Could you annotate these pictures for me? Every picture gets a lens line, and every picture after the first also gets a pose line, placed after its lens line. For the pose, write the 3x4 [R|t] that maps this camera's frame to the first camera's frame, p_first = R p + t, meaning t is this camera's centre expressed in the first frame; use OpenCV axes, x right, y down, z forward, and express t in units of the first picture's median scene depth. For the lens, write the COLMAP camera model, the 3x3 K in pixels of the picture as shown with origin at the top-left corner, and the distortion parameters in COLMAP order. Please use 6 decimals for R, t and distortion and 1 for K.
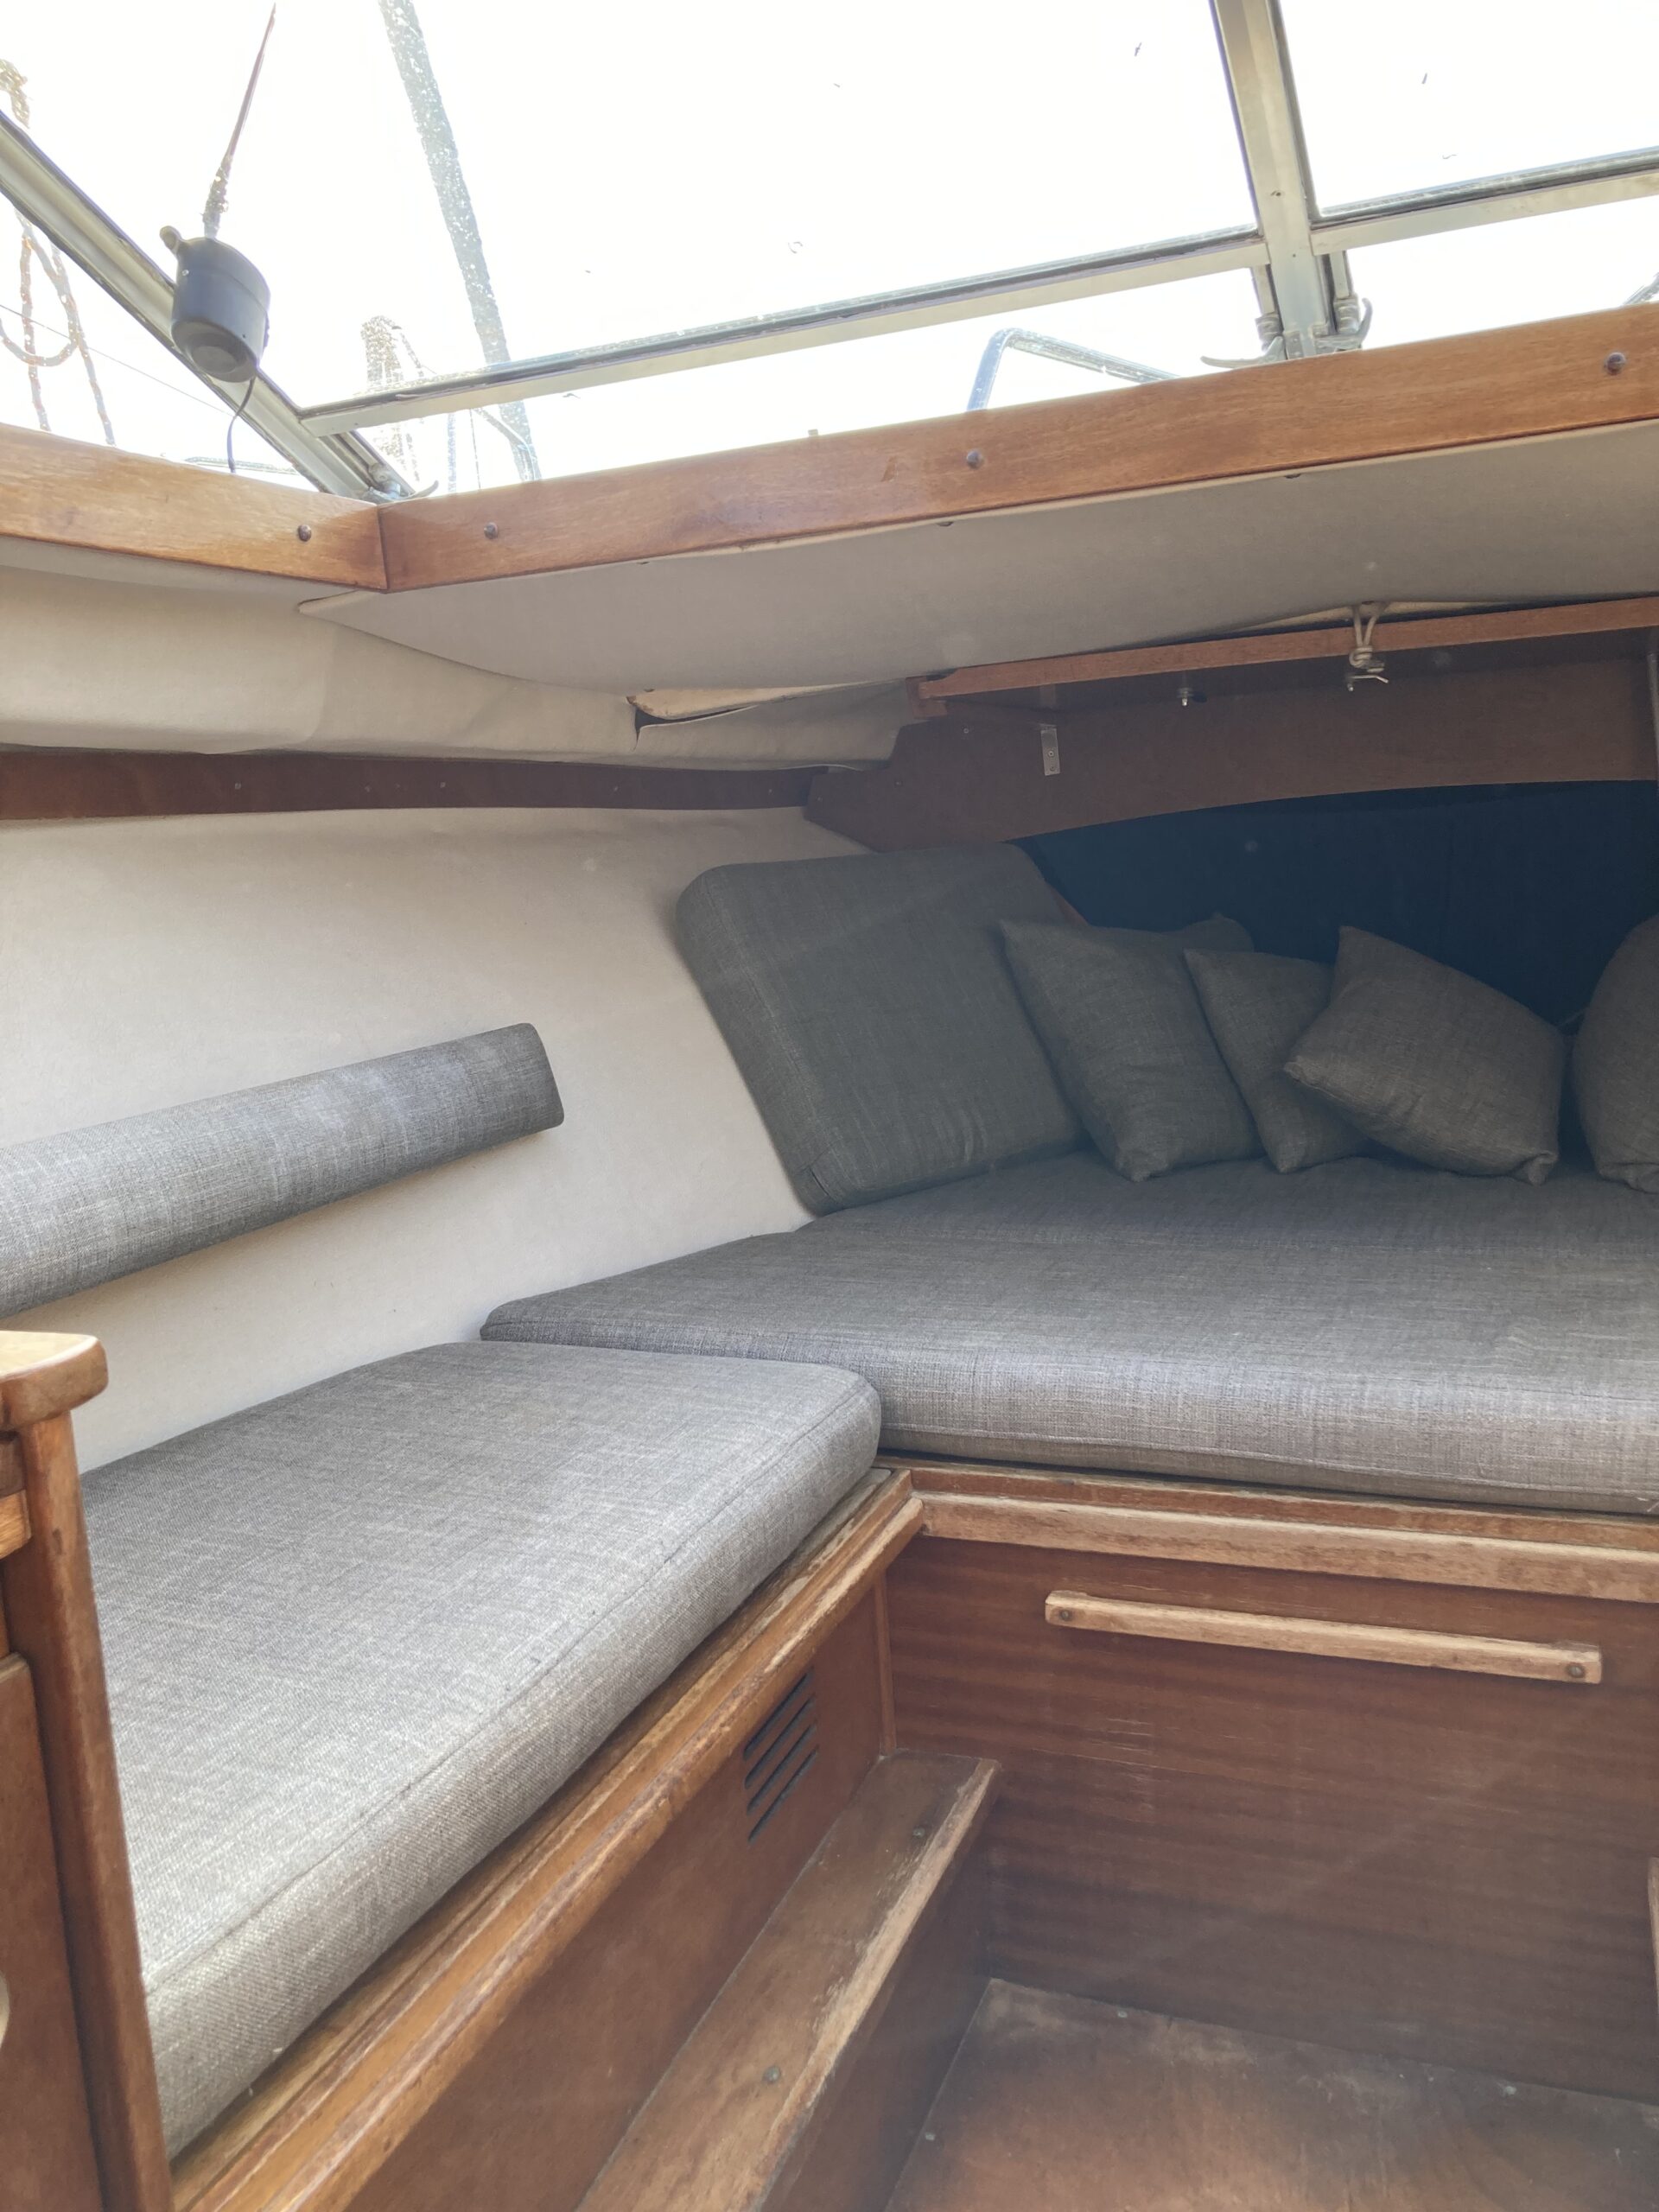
lens RADIAL K [[1776.0, 0, 822.3], [0, 1776.0, 1119.6], [0, 0, 1]] dist [0.080388, -0.180026]
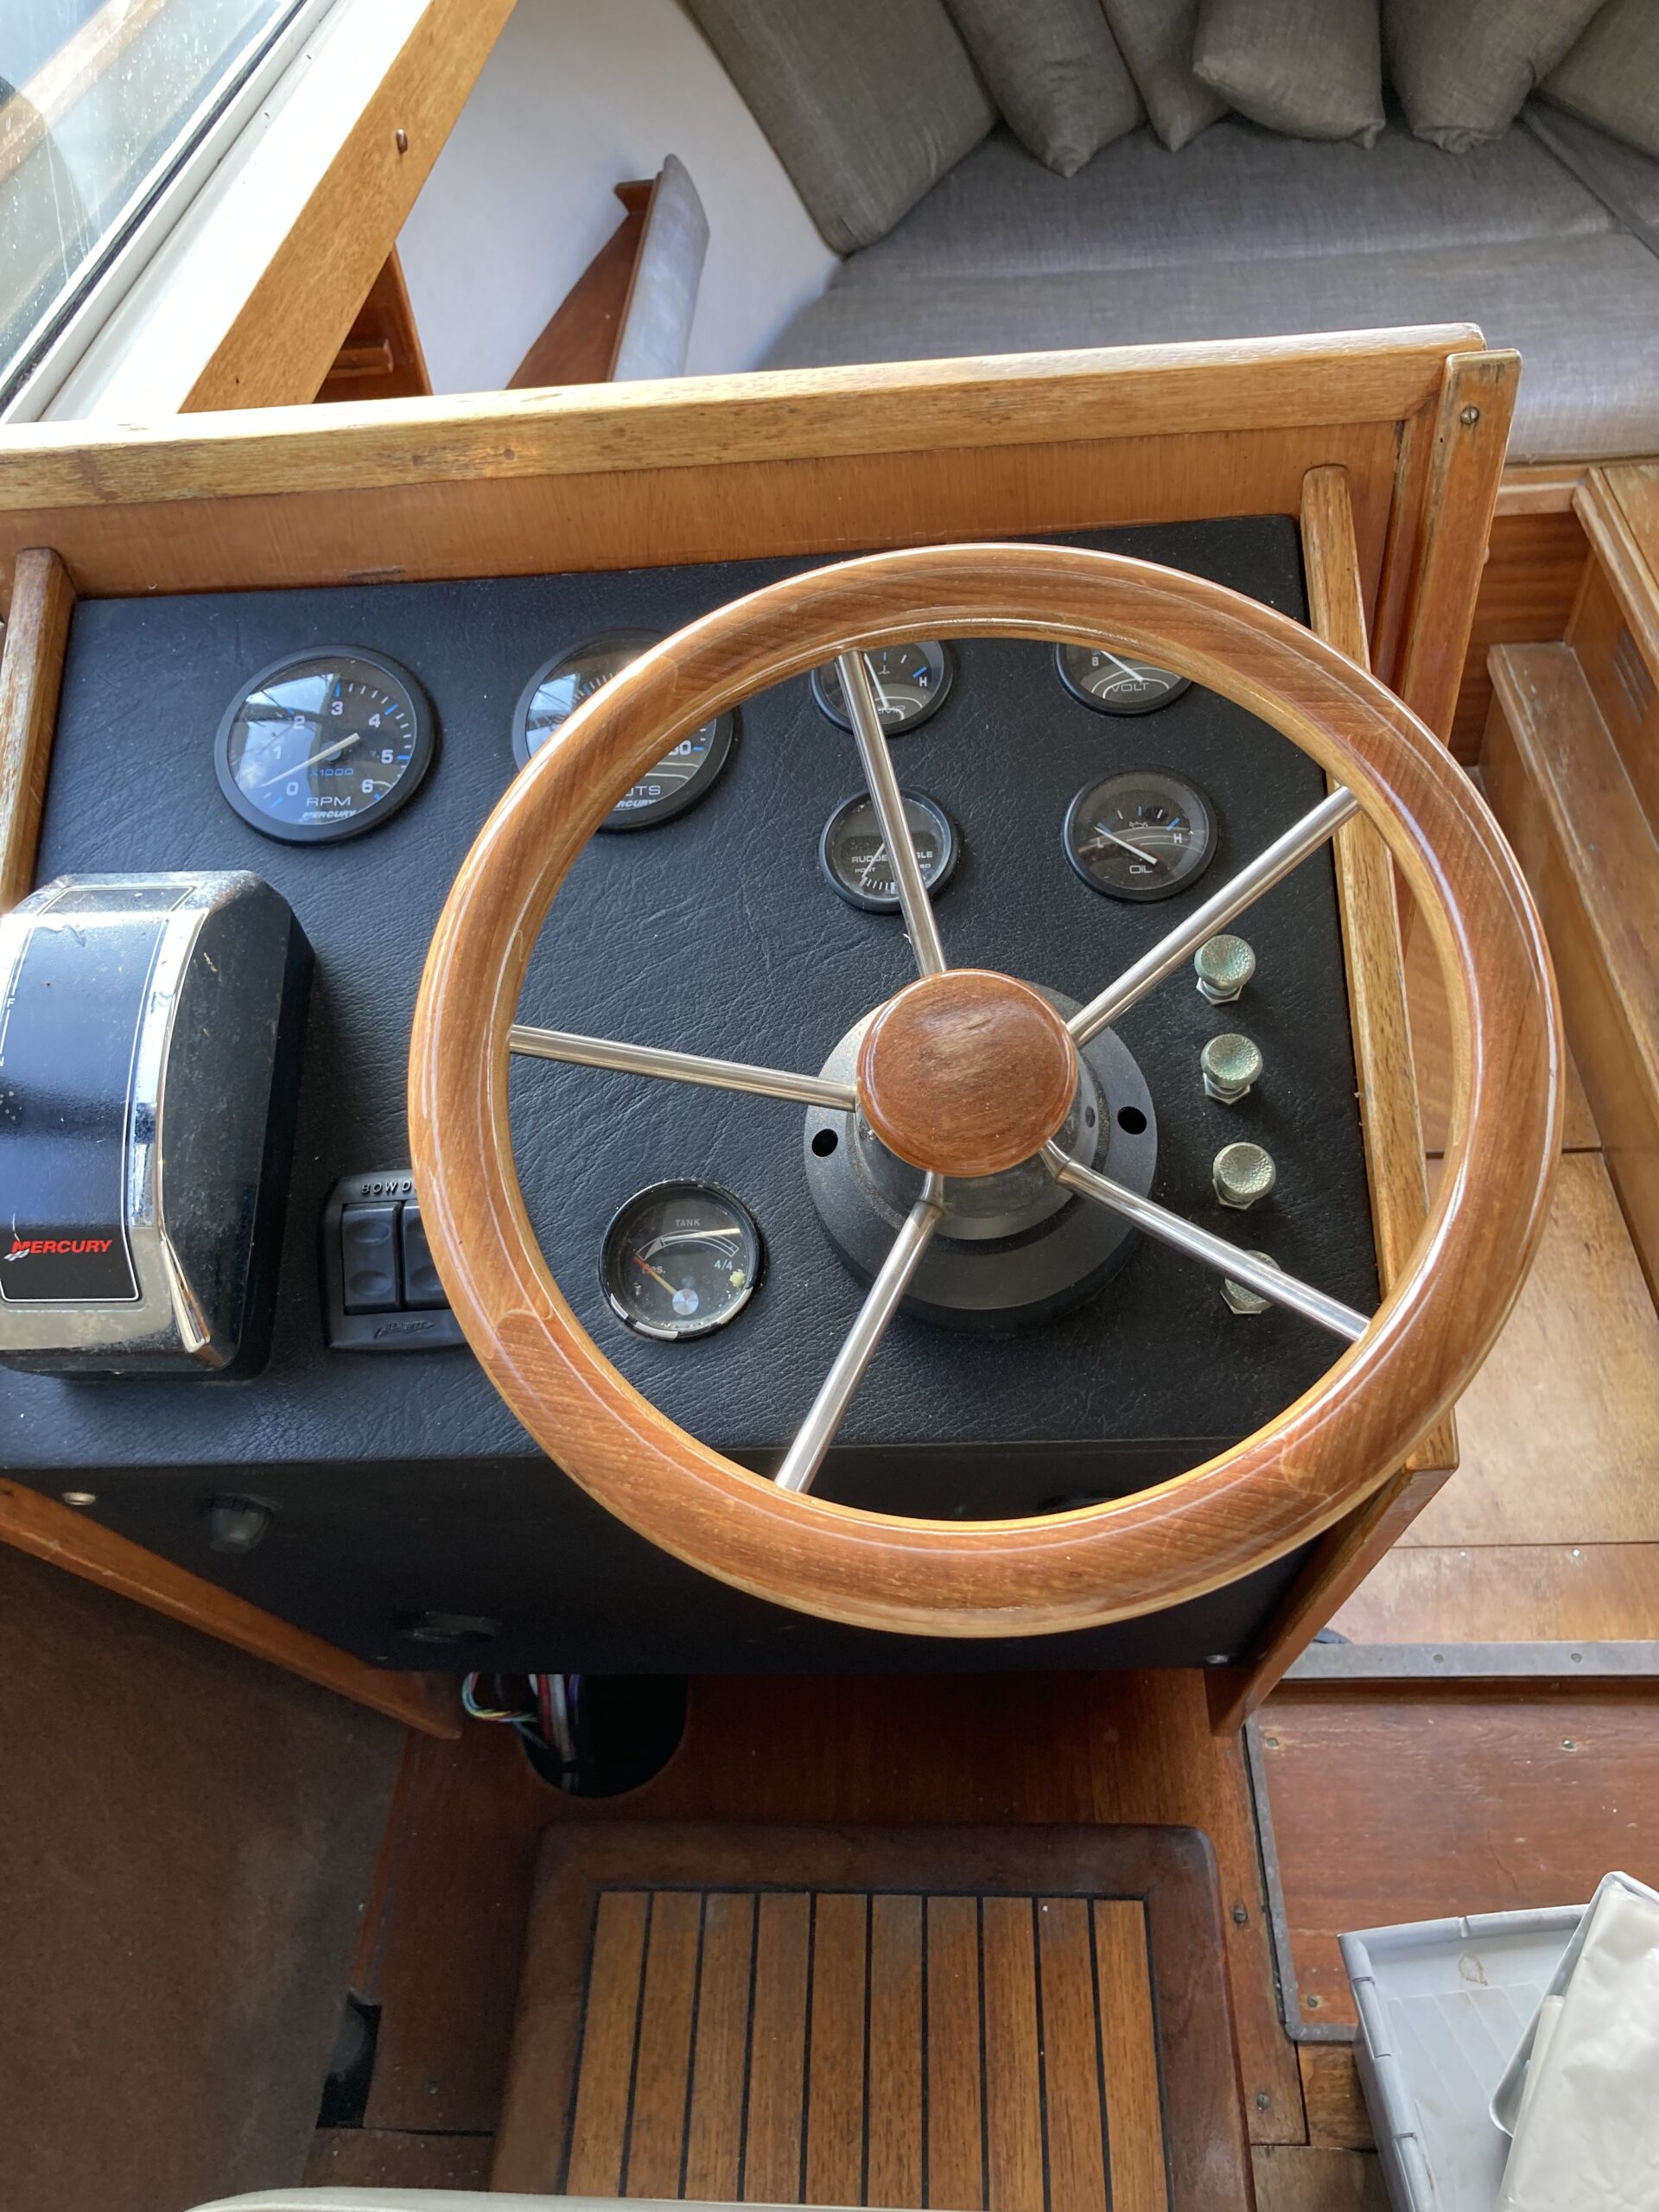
lens RADIAL K [[1798.2, 0, 830.7], [0, 1798.2, 1052.4], [0, 0, 1]] dist [0.014869, 0.010475]
pose [[0.943948, -0.251344, 0.213984, -0.590568], [0.076122, 0.796525, 0.599794, -0.362457], [-0.321198, -0.549886, 0.771011, -0.369476]]
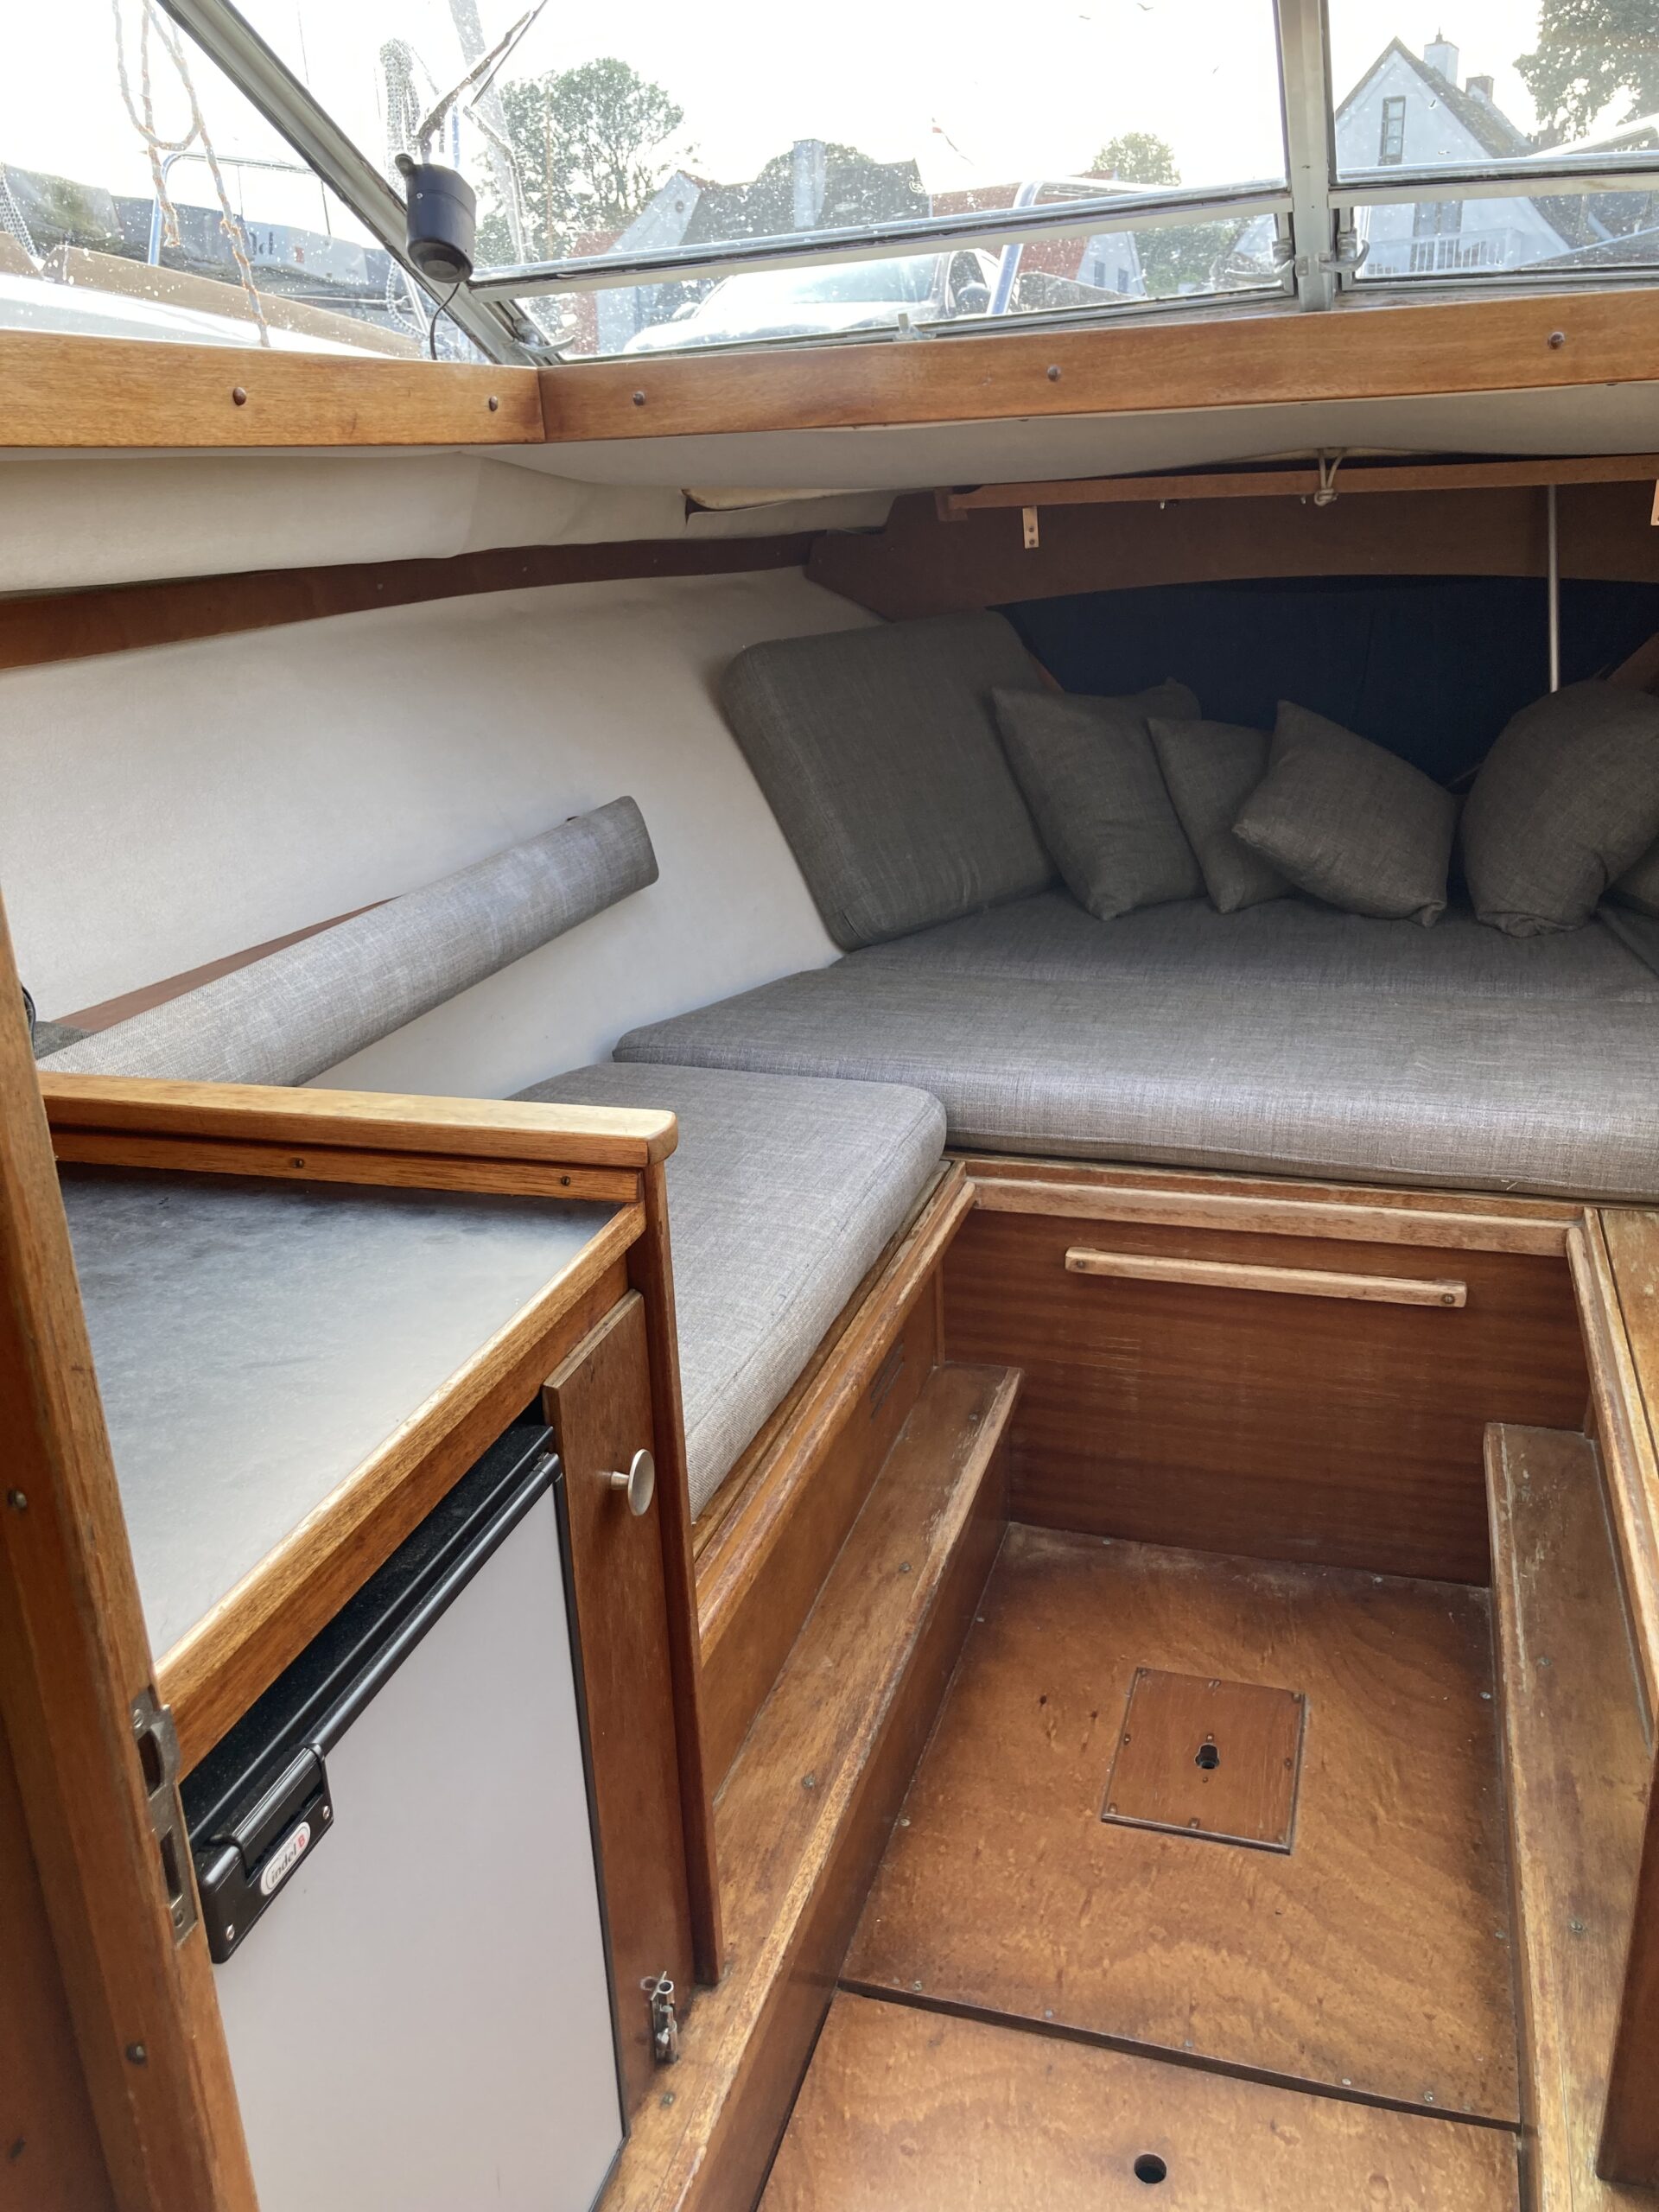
lens RADIAL K [[1776.0, 0, 822.3], [0, 1776.0, 1119.6], [0, 0, 1]] dist [0.080388, -0.180026]
pose [[0.996829, -0.003992, 0.079473, -0.164493], [-0.010698, 0.982951, 0.183556, -0.076855], [-0.078851, -0.183824, 0.979791, -0.286558]]
